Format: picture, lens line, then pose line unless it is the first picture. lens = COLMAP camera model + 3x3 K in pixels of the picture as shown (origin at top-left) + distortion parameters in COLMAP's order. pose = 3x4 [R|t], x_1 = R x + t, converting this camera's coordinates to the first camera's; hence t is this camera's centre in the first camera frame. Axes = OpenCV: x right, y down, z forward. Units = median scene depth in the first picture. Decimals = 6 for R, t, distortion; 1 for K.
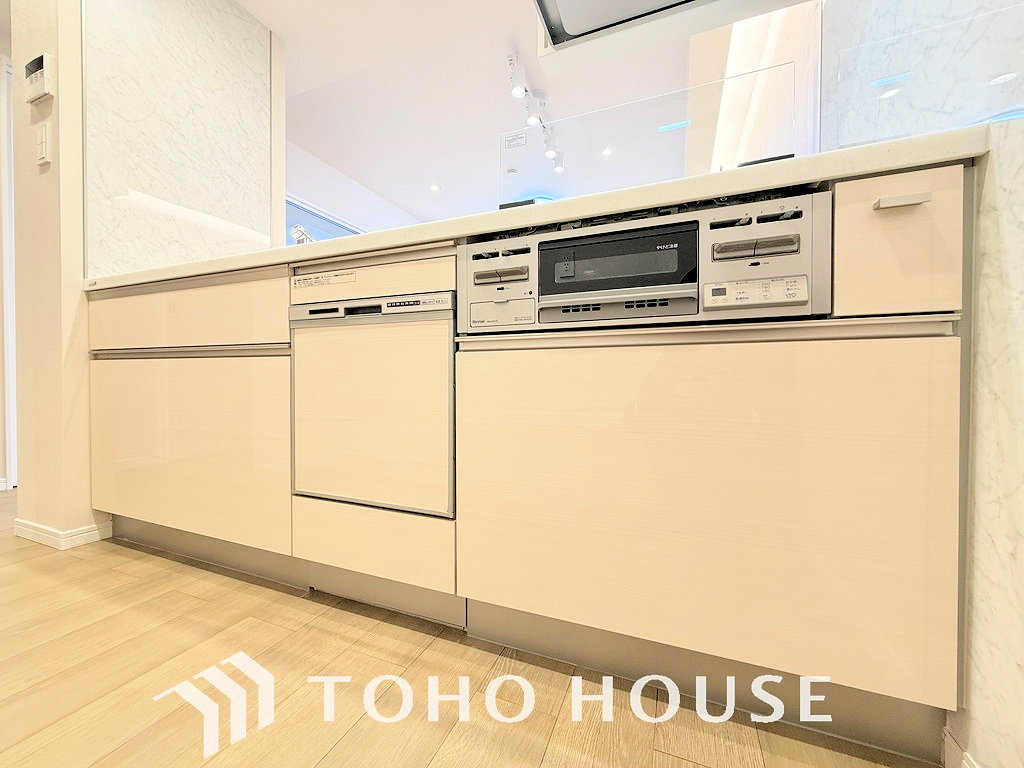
lens RADIAL K [[409.4, 0, 508.9], [0, 409.4, 383.9], [0, 0, 1]] dist [0.000183, -0.000316]
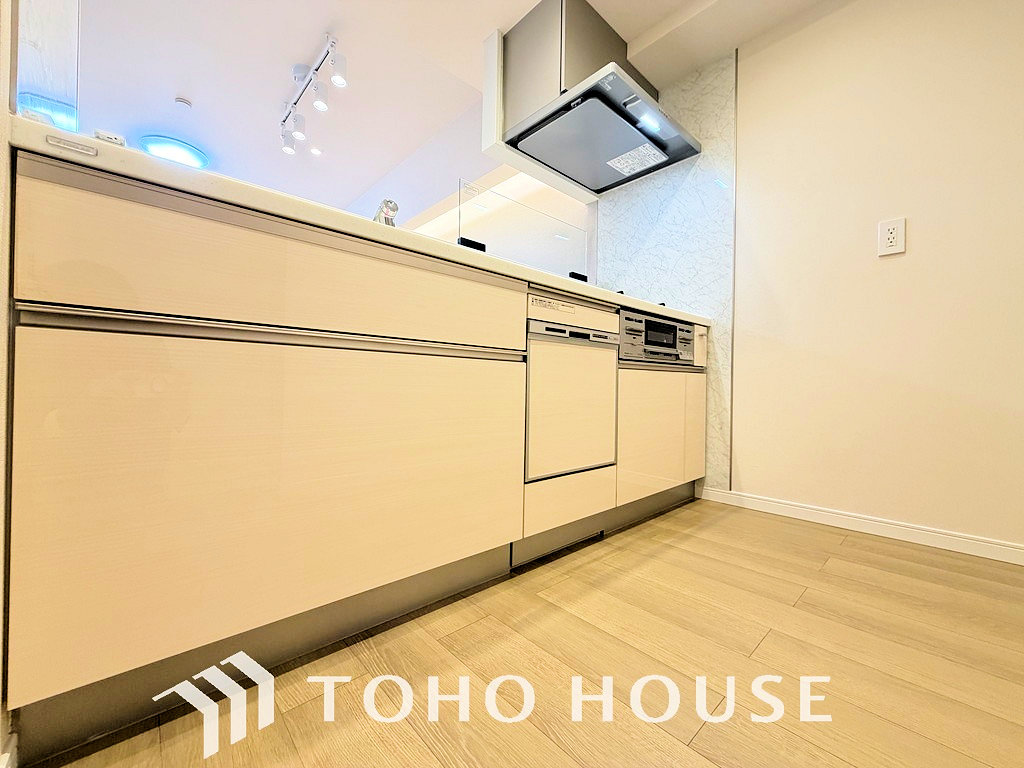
lens RADIAL K [[409.4, 0, 508.9], [0, 409.4, 383.9], [0, 0, 1]] dist [0.000183, -0.000316]
pose [[0.422939, 0.005158, 0.906143, -1.734049], [0.000181, 0.999983, -0.005777, -0.001636], [-0.906158, 0.002607, 0.422931, 0.608187]]
